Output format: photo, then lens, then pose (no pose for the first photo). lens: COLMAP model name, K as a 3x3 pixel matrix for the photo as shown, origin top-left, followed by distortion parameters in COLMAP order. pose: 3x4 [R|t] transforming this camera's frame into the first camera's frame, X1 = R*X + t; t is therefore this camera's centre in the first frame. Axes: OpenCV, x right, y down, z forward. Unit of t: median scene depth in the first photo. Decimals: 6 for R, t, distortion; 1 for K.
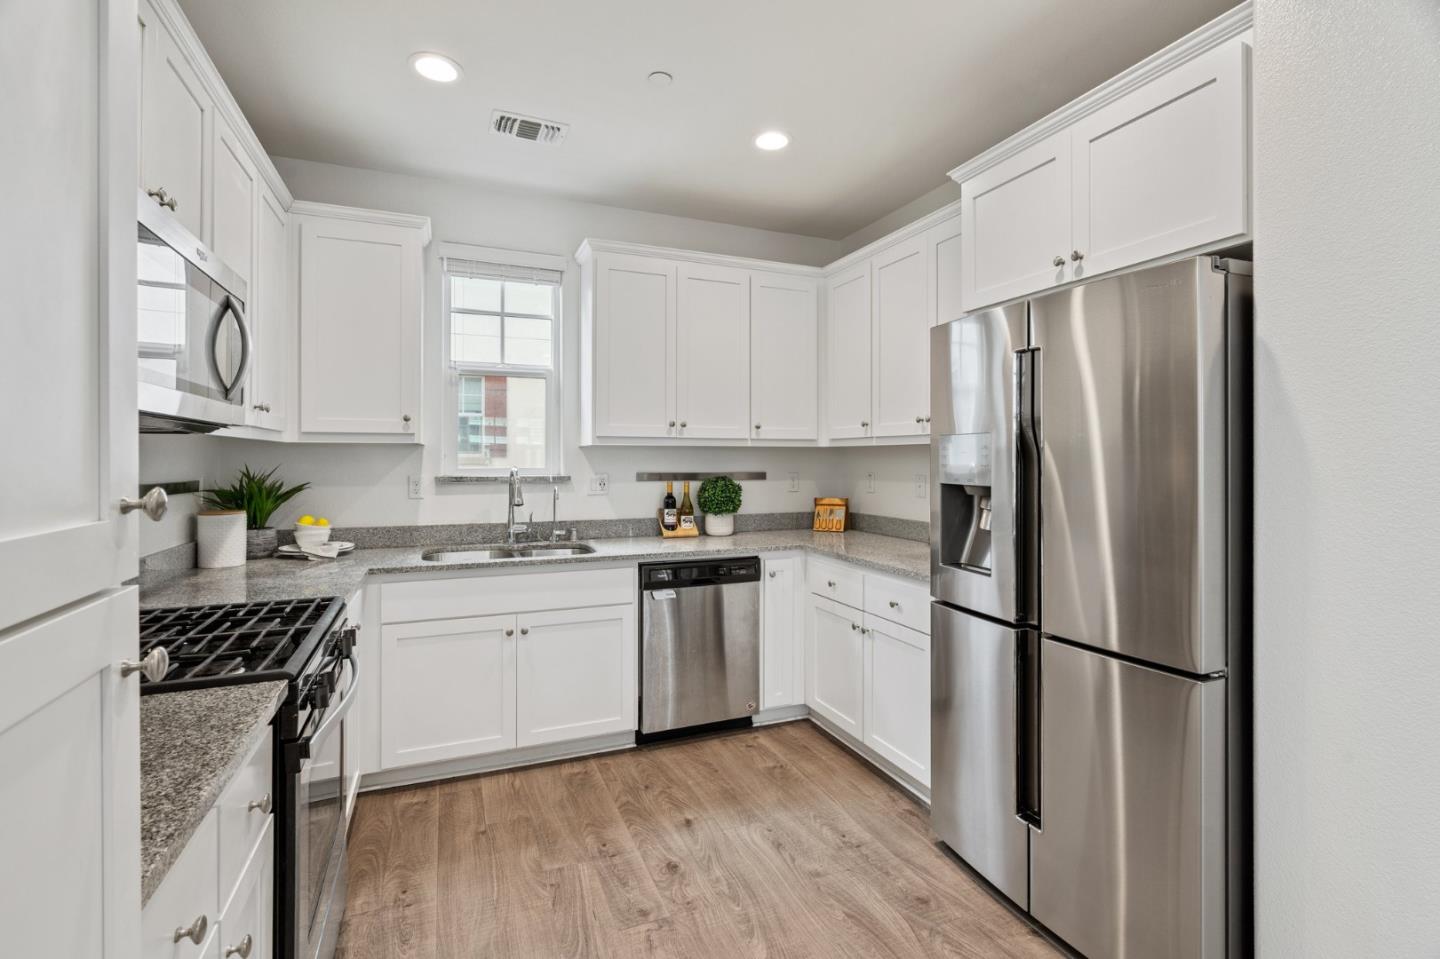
lens RADIAL K [[660.7, 0, 719.0], [0, 660.7, 461.0], [0, 0, 1]] dist [0.000399, 0.000778]
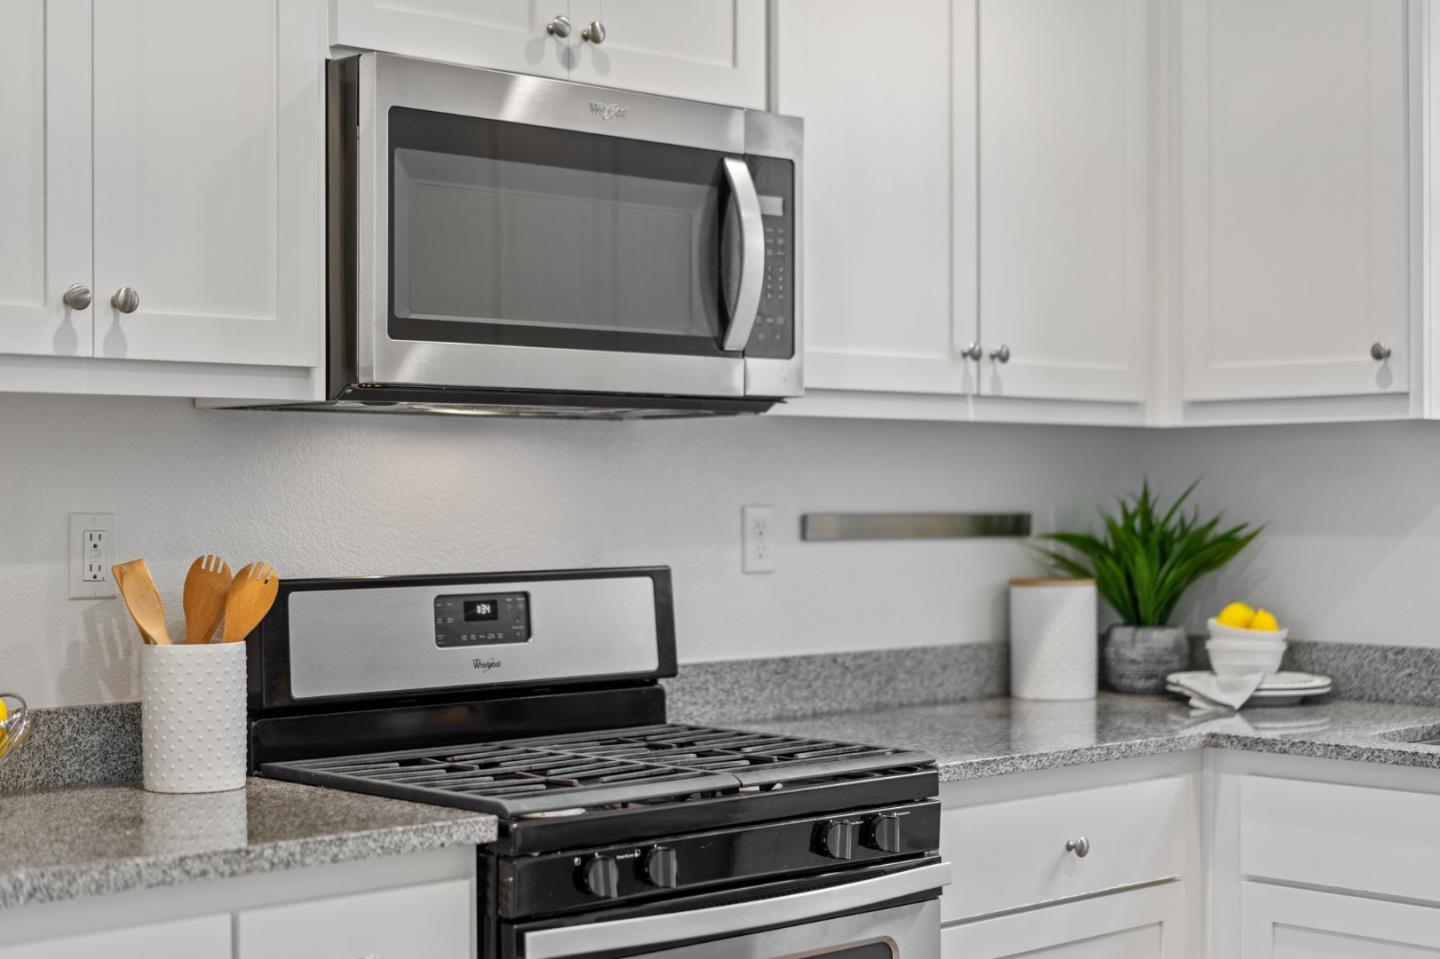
lens RADIAL K [[2302.3, 0, 719.9], [0, 2302.3, 503.4], [0, 0, 1]] dist [0.015858, 0.003126]
pose [[0.348725, 0.002129, -0.937223, 0.598201], [0.000135, 0.999997, 0.002322, 0.016697], [0.937225, -0.000936, 0.348724, 0.193006]]
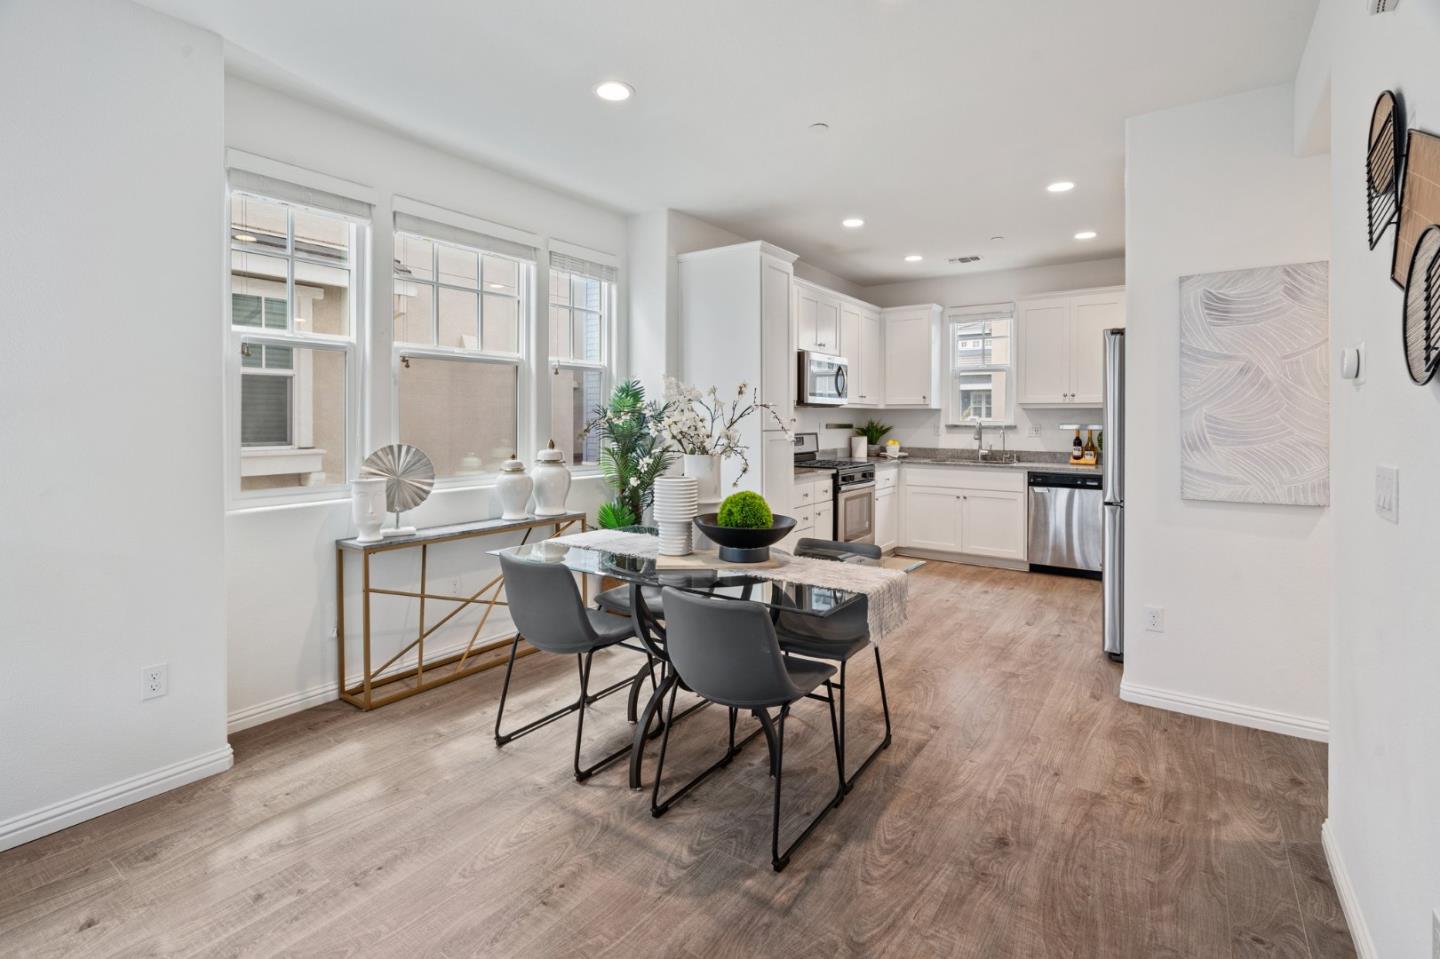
lens RADIAL K [[668.0, 0, 723.7], [0, 668.0, 425.2], [0, 0, 1]] dist [-0.001470, 0.000131]
pose [[0.537003, 0.009603, -0.843526, 1.021927], [-0.005936, 0.999953, 0.007605, 0.015032], [0.843559, 0.000923, 0.537035, -0.743093]]
